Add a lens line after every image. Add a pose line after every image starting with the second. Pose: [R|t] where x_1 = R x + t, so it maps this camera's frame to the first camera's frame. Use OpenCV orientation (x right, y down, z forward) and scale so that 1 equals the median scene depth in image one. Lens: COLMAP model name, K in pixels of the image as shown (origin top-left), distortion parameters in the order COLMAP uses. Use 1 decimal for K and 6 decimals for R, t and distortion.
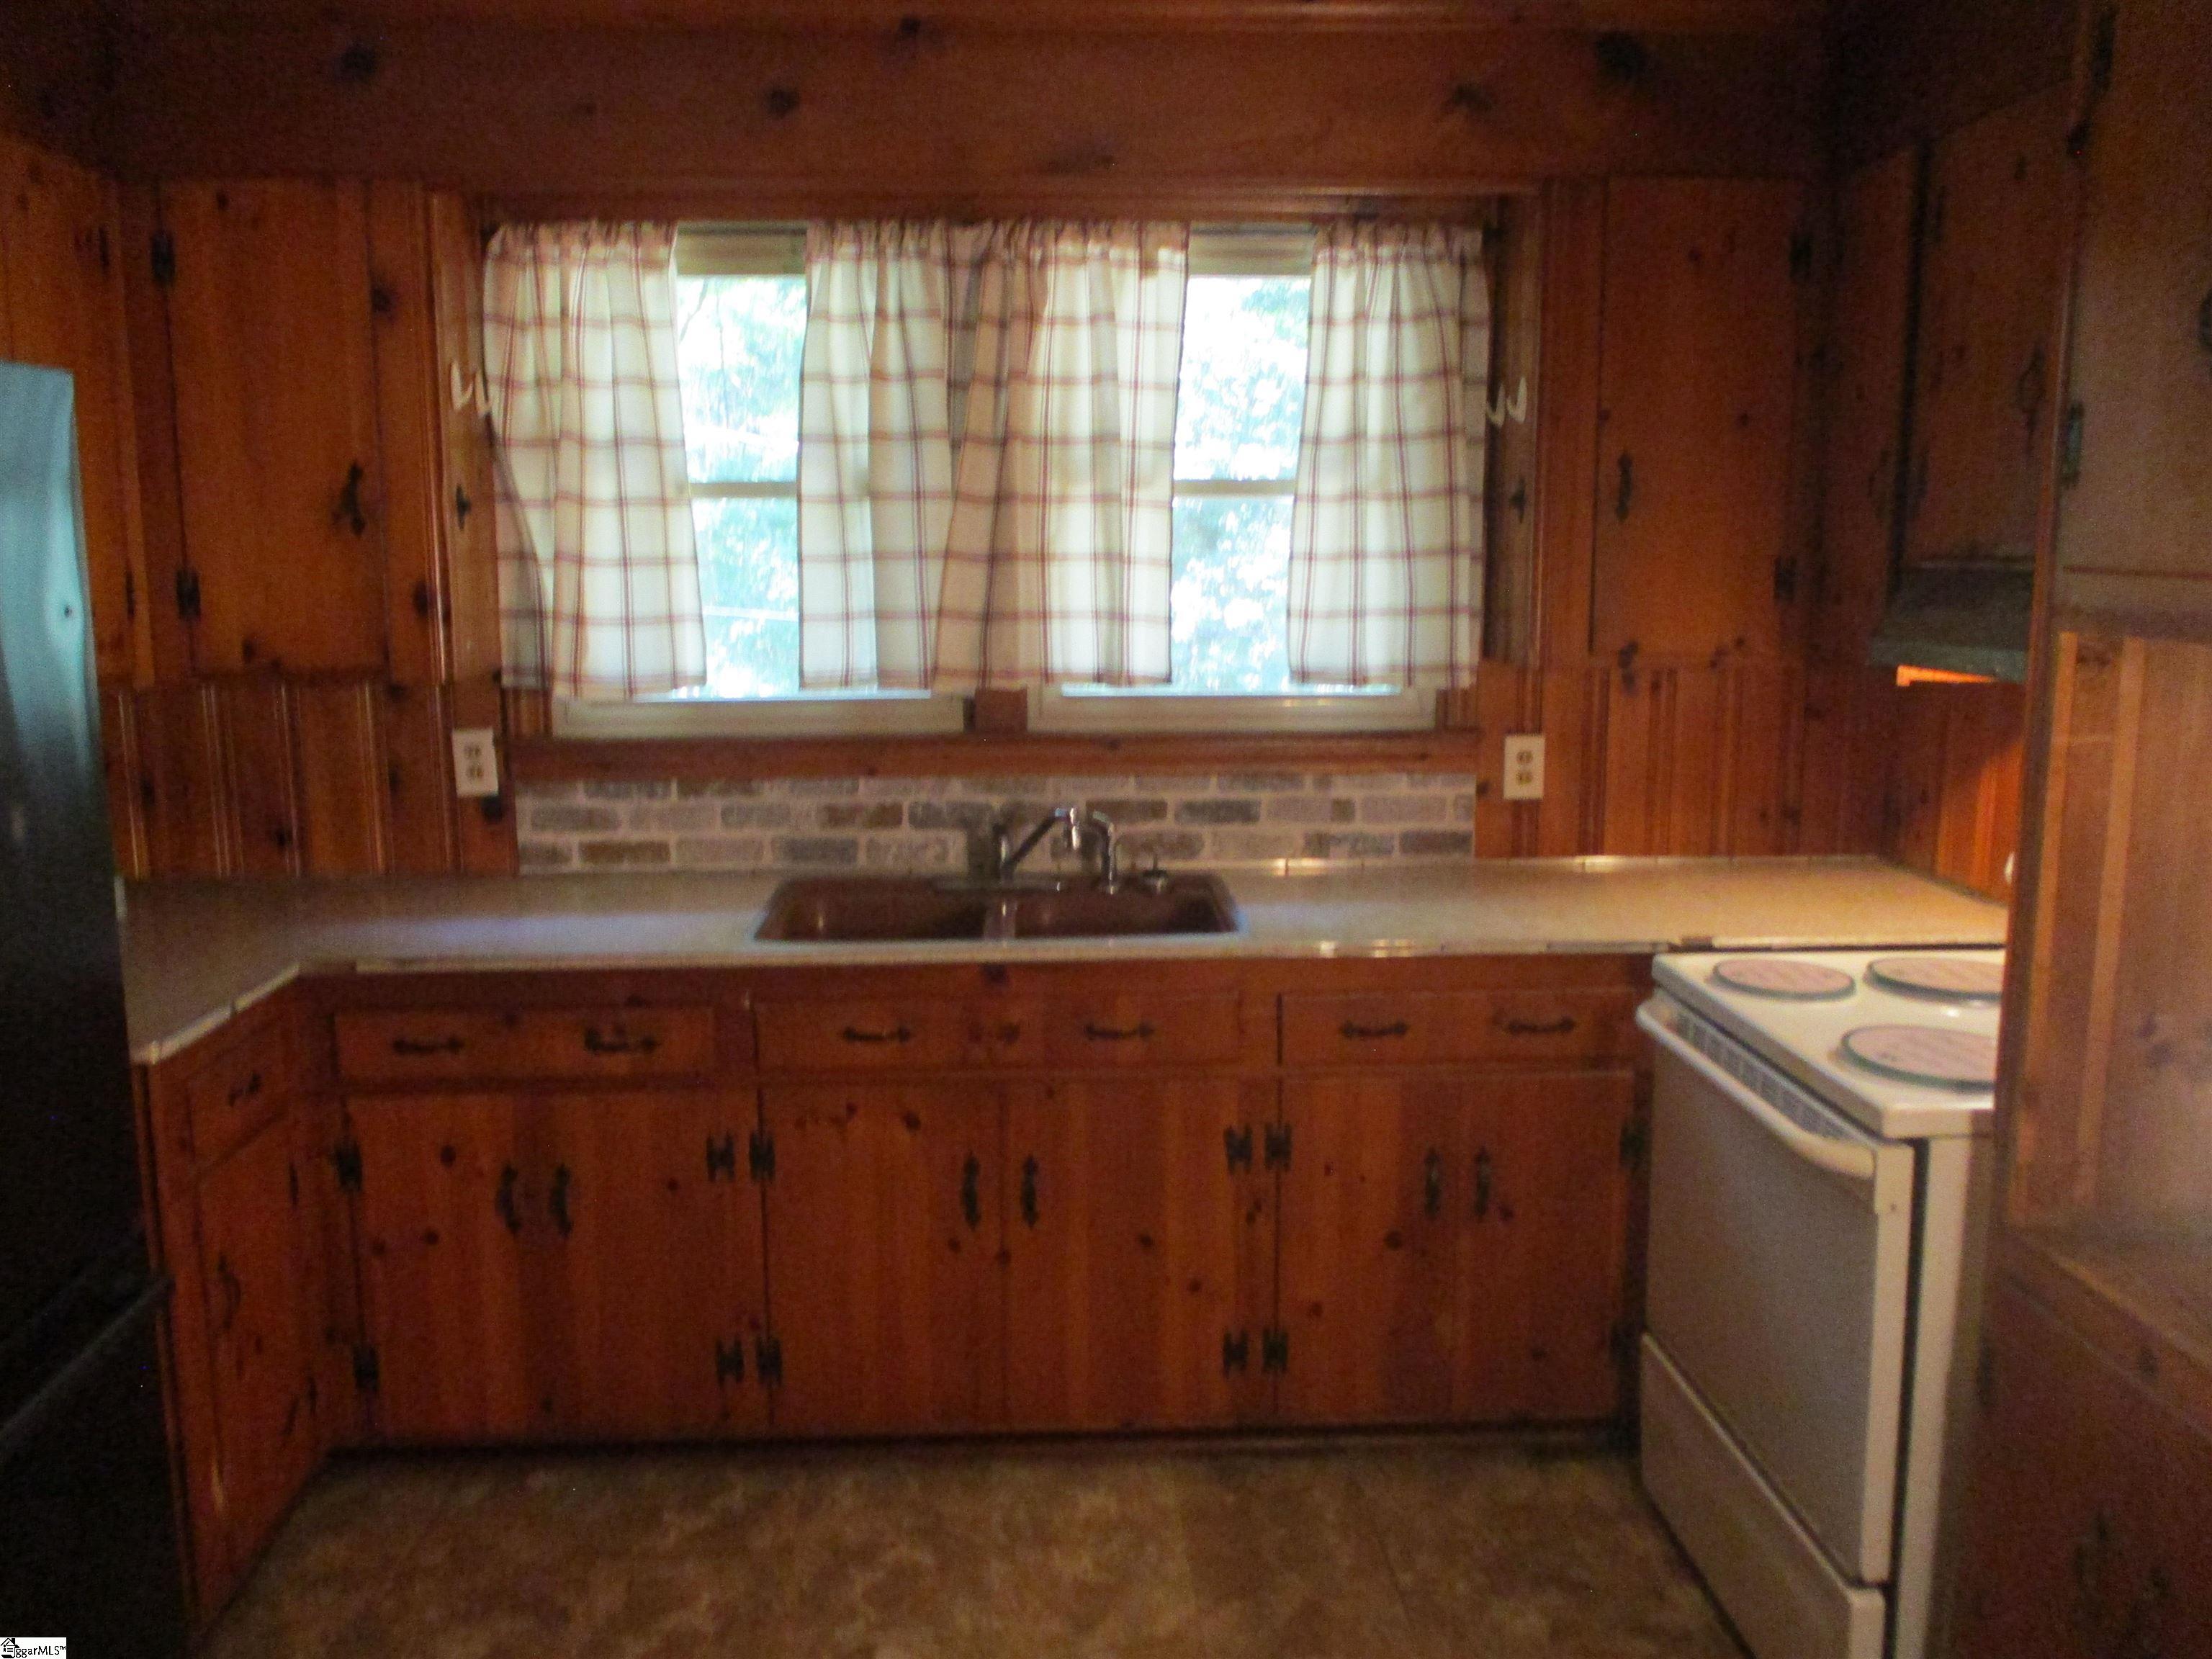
lens RADIAL K [[1868.7, 0, 1097.4], [0, 1868.7, 828.7], [0, 0, 1]] dist [-0.021467, 0.011716]
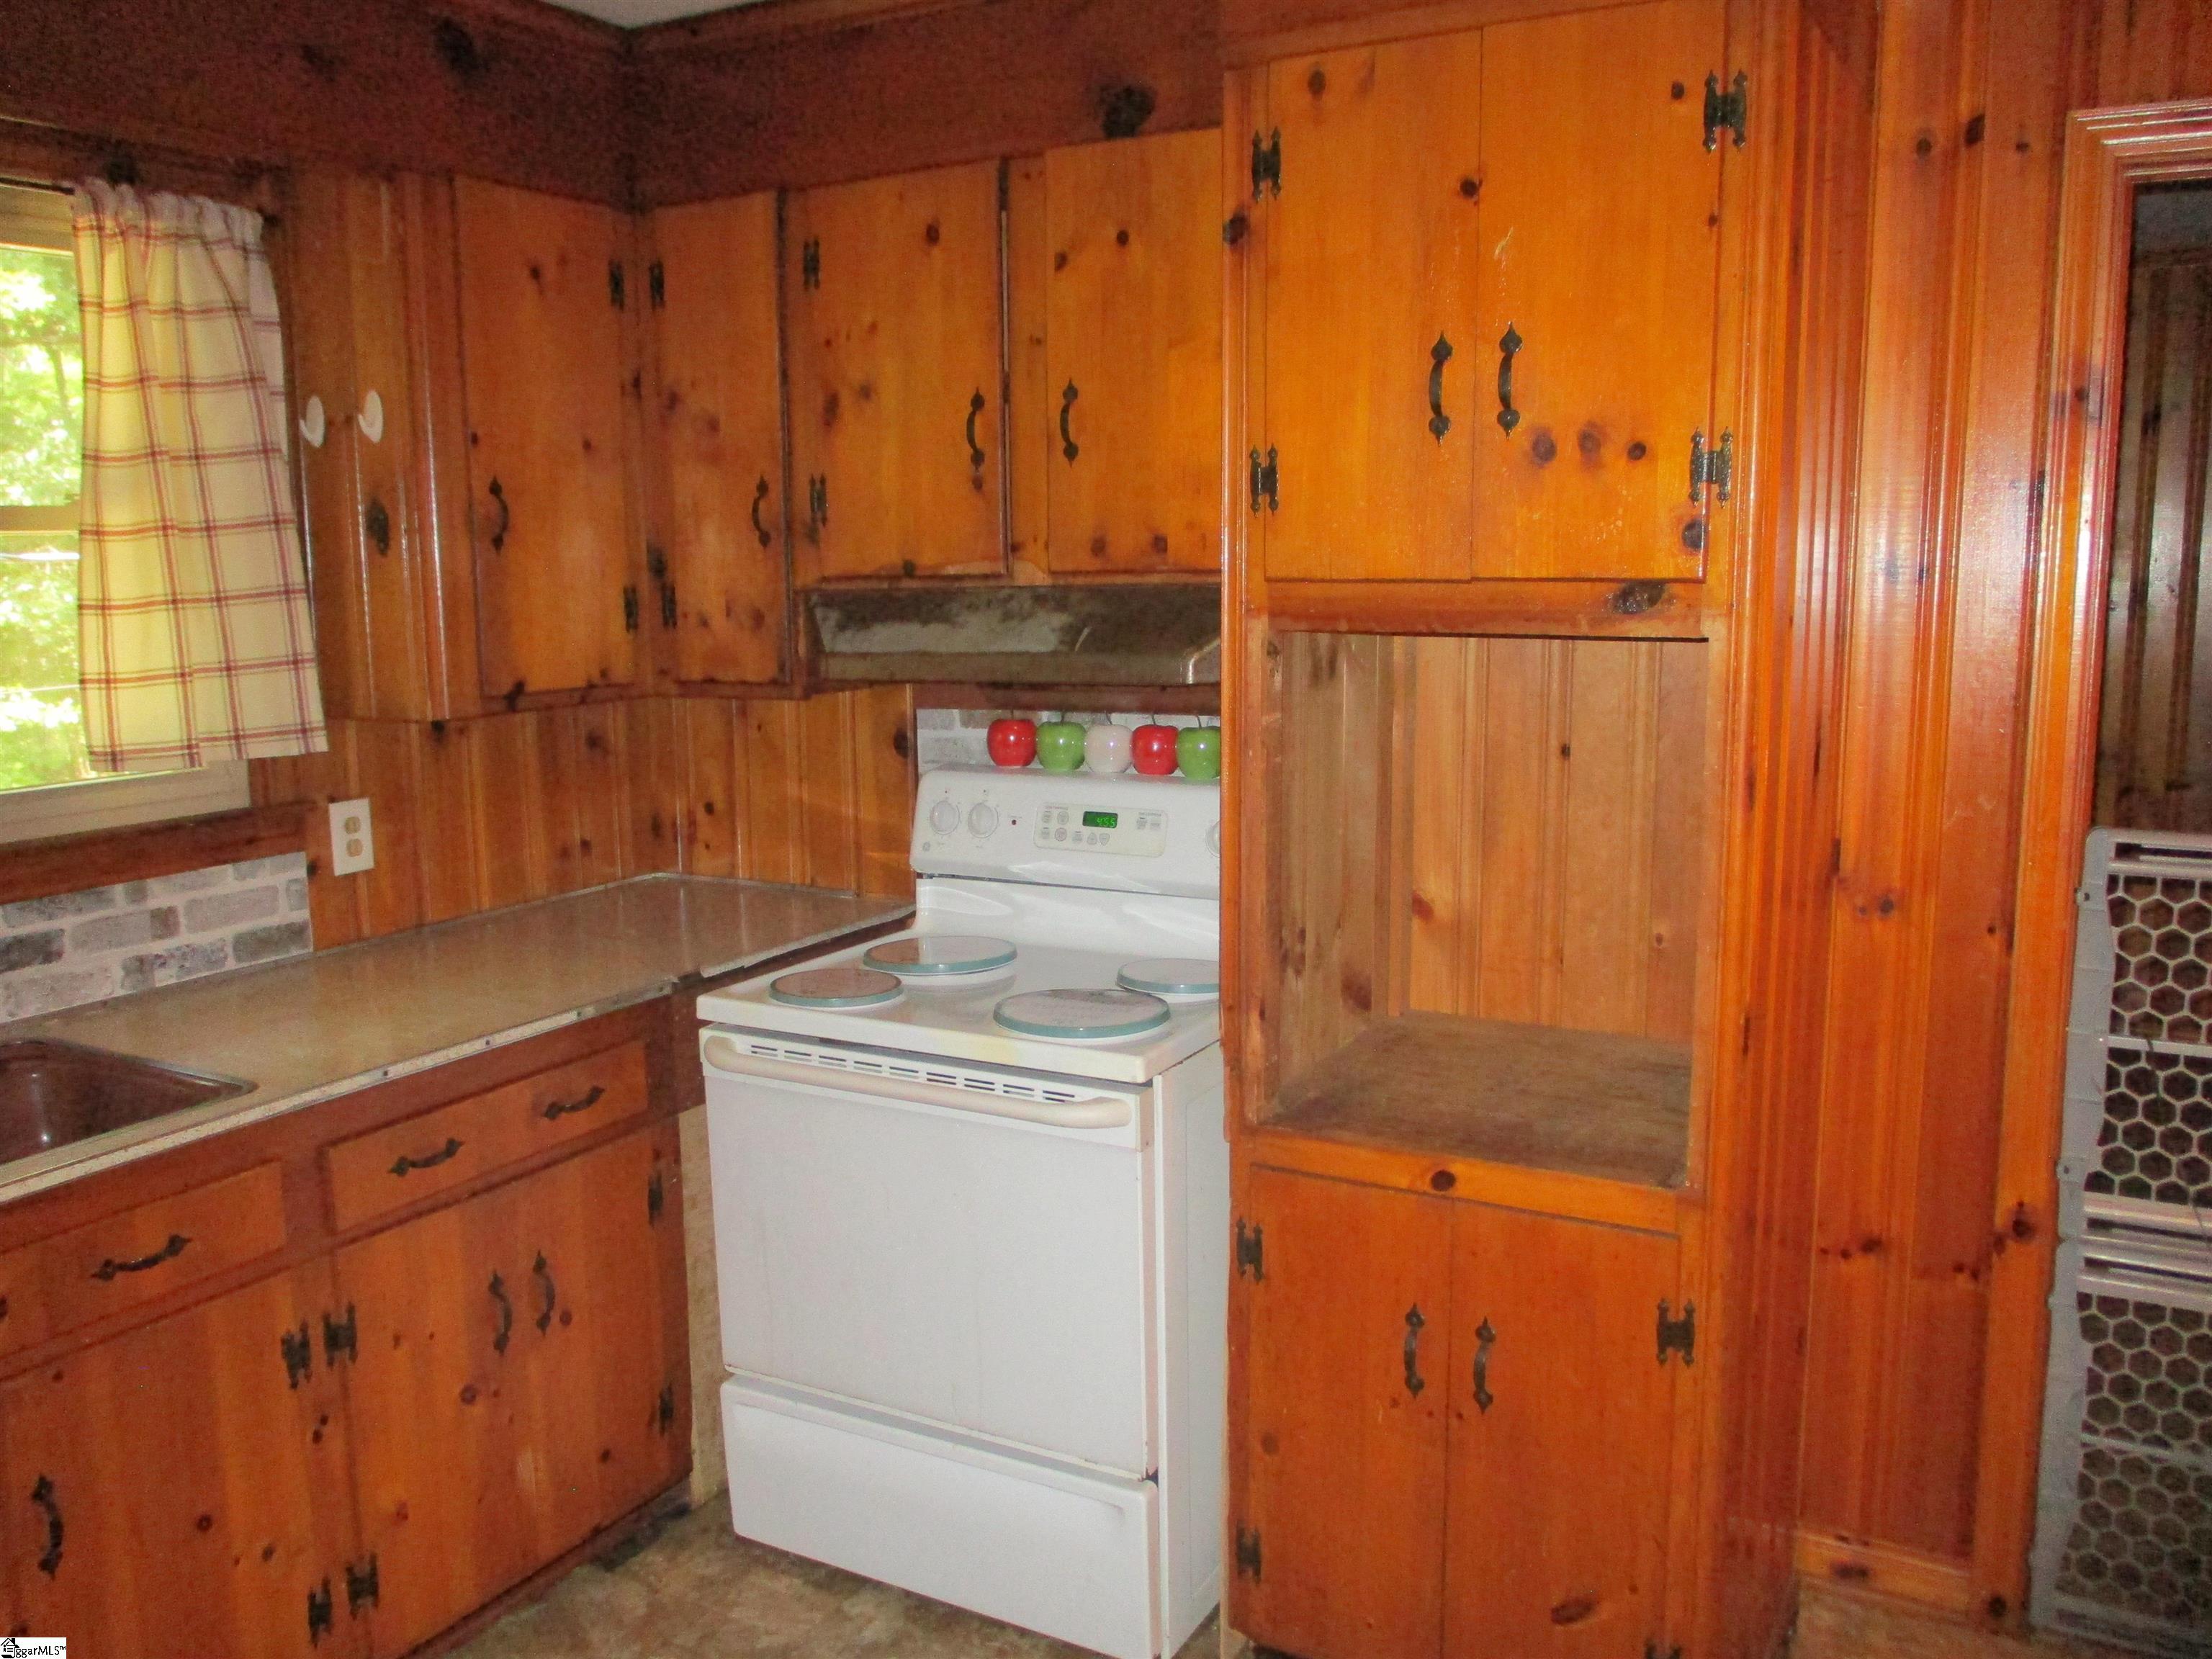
lens RADIAL K [[1868.7, 0, 1109.9], [0, 1868.7, 823.2], [0, 0, 1]] dist [-0.021467, 0.011716]
pose [[0.531337, -0.135703, 0.836221, -0.343170], [0.155028, 0.985994, 0.061504, -0.041663], [-0.832855, 0.096958, 0.544933, 0.251408]]
